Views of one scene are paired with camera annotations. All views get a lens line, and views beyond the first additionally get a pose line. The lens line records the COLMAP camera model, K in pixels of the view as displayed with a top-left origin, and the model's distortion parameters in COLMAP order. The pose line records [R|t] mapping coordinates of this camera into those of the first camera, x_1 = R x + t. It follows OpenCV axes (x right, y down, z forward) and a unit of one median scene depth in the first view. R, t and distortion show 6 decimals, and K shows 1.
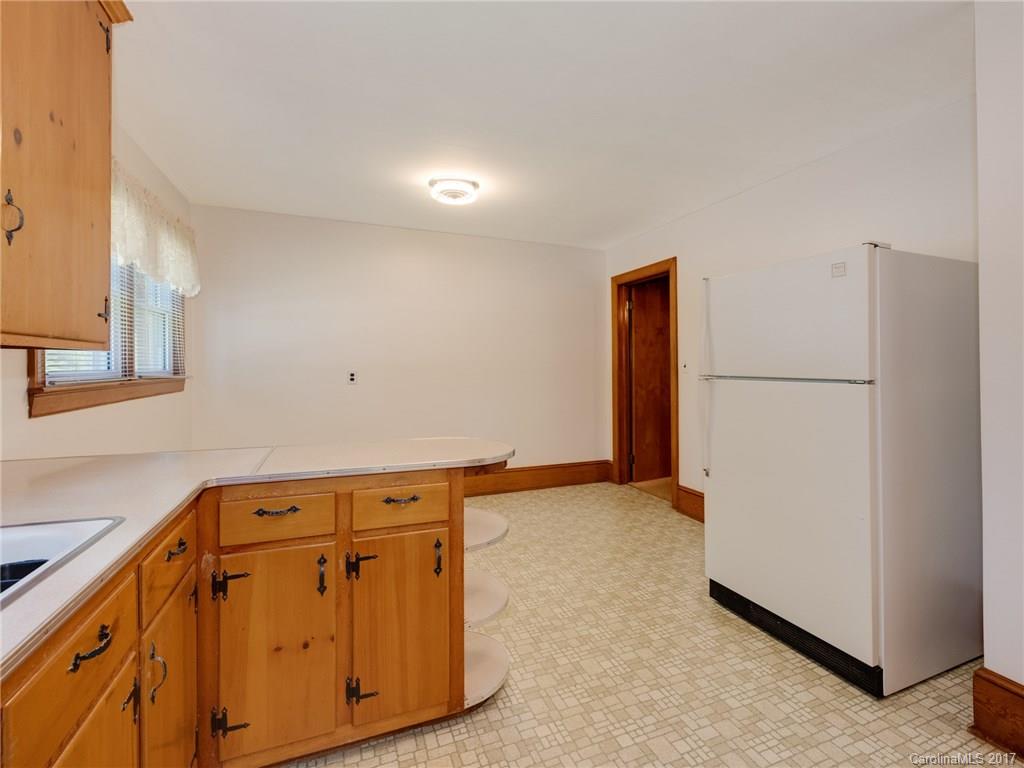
lens RADIAL K [[501.4, 0, 538.5], [0, 501.4, 362.0], [0, 0, 1]] dist [0.000086, -0.000707]
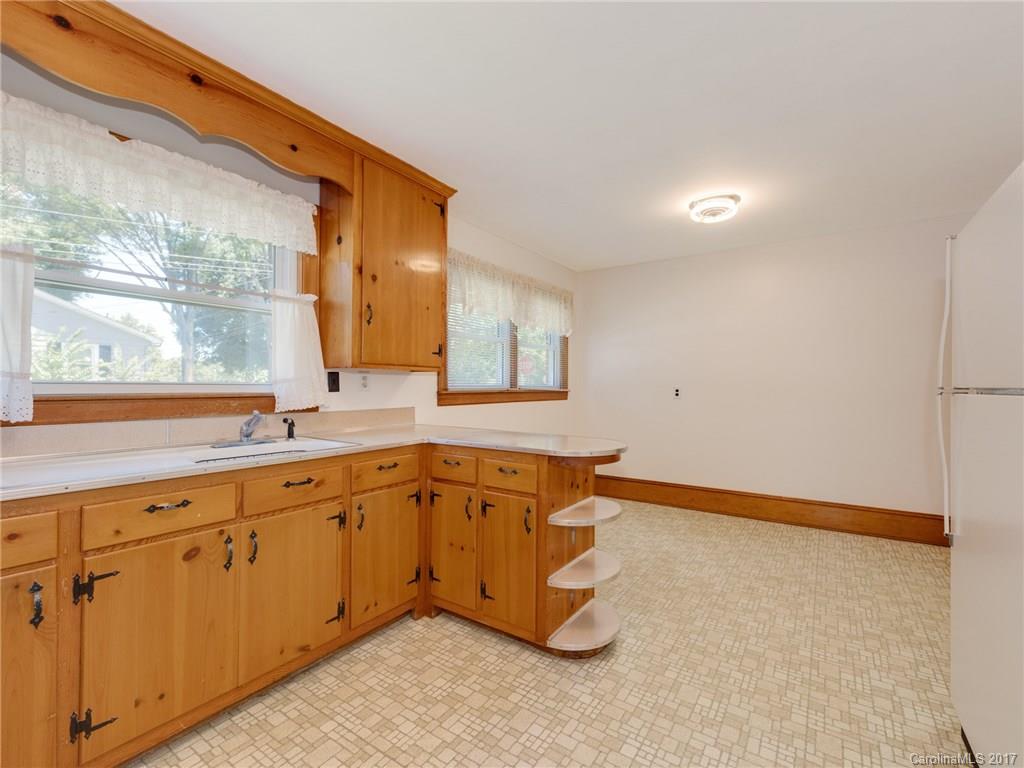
lens RADIAL K [[455.7, 0, 514.0], [0, 455.7, 380.6], [0, 0, 1]] dist [-0.000411, -0.000619]
pose [[0.532787, -0.007914, -0.846212, 0.658222], [0.000687, 0.999960, -0.008919, 0.023587], [0.846249, 0.004171, 0.532771, 0.259034]]
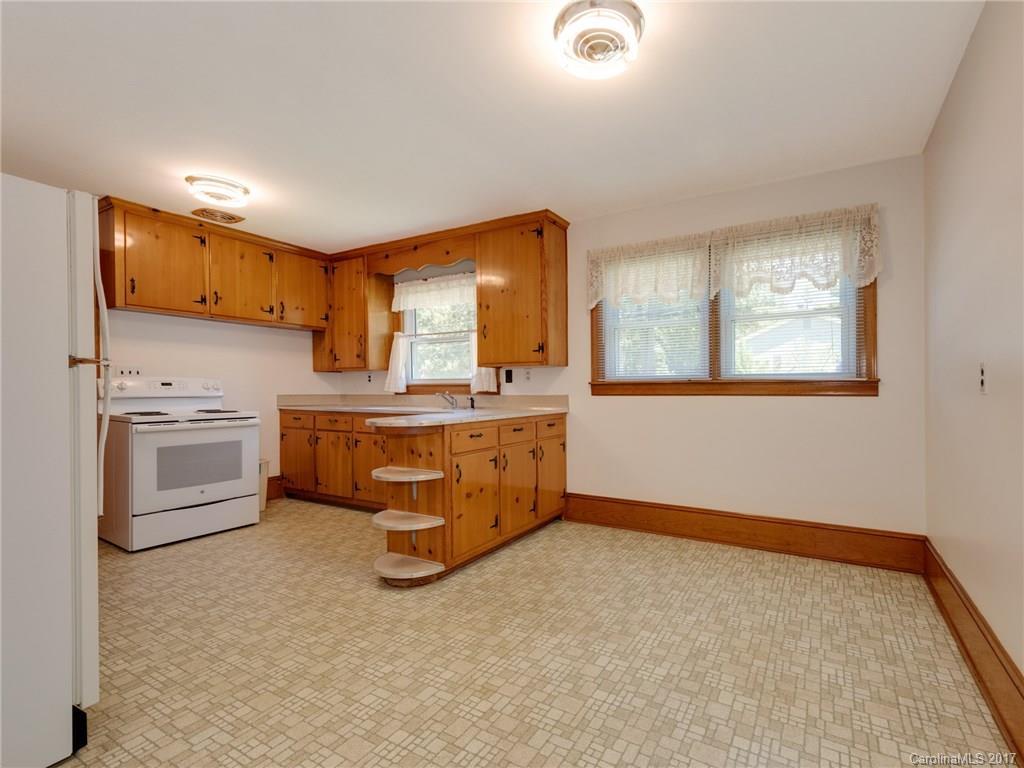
lens RADIAL K [[421.6, 0, 566.0], [0, 421.6, 383.1], [0, 0, 1]] dist [0.000430, -0.000575]
pose [[-0.758279, -0.004572, -0.651915, 0.298899], [0.006738, 0.999867, -0.014850, 0.076415], [0.651896, -0.015653, -0.758147, 2.149466]]
